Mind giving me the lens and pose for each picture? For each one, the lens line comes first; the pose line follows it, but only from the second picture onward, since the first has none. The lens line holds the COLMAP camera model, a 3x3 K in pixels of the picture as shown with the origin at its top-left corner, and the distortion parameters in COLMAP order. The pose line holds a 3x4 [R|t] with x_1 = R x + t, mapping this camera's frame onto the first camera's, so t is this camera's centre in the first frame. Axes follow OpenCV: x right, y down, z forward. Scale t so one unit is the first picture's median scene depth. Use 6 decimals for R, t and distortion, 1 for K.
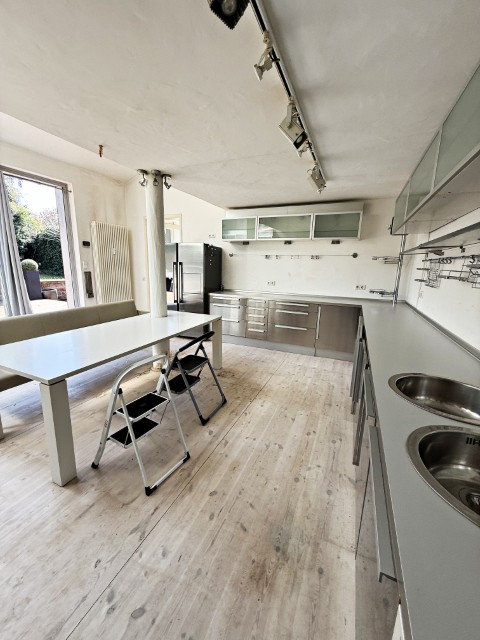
lens RADIAL K [[255.9, 0, 240.0], [0, 255.9, 320.0], [0, 0, 1]] dist [0.000466, -0.000034]
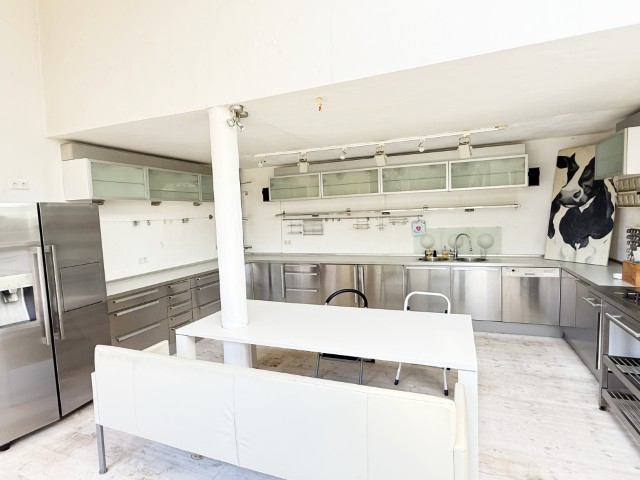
lens RADIAL K [[341.3, 0, 320.0], [0, 341.3, 240.0], [0, 0, 1]] dist [0.001229, 0.000243]
pose [[-0.038771, -0.108457, 0.993345, -0.867091], [0.242728, 0.963296, 0.114650, -0.202593], [-0.969319, 0.245557, -0.011023, 0.587533]]
